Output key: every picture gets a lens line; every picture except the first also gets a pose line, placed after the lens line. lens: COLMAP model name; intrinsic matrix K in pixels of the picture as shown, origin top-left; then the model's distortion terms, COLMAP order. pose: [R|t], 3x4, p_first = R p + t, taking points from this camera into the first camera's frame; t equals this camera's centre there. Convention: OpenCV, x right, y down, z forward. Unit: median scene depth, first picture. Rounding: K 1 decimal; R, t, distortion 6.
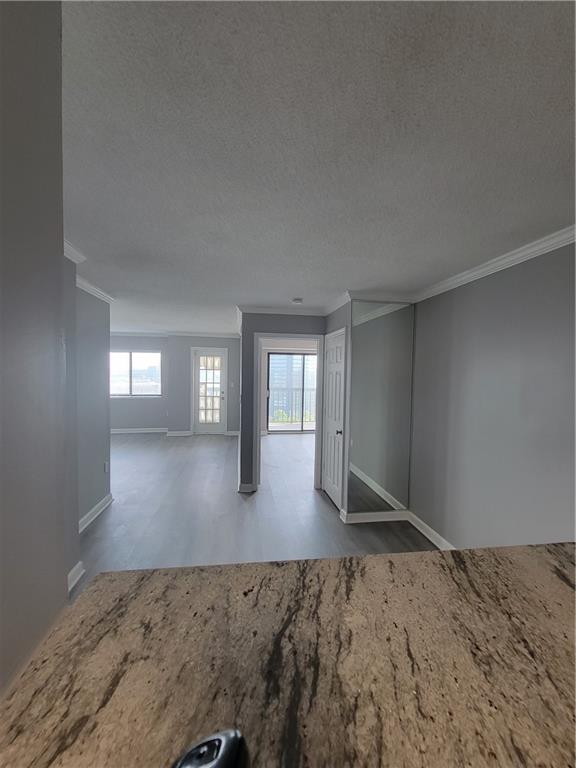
lens RADIAL K [[316.6, 0, 288.0], [0, 316.6, 384.0], [0, 0, 1]] dist [-0.001059, -0.000298]
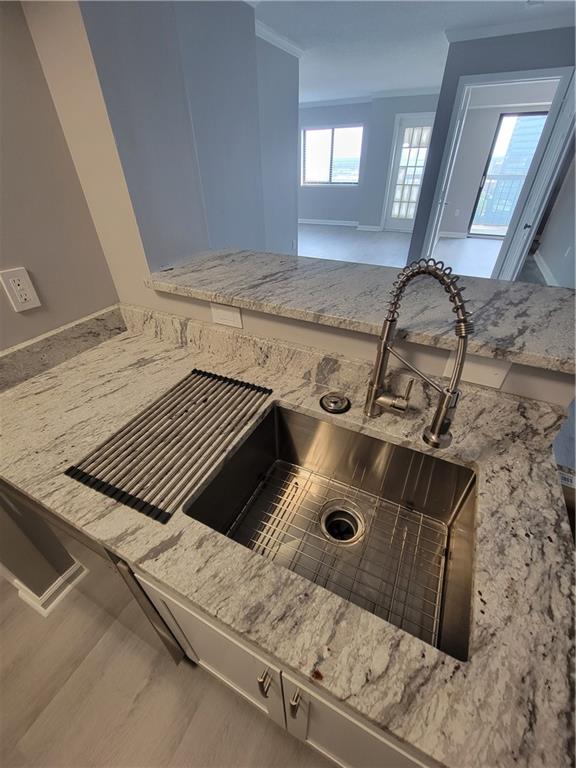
lens RADIAL K [[316.6, 0, 288.0], [0, 316.6, 384.0], [0, 0, 1]] dist [-0.001059, -0.000298]
pose [[0.814666, 0.315281, -0.486741, 0.087785], [0.001945, 0.837819, 0.545944, 0.022395], [0.579927, -0.445709, 0.681929, -0.046758]]
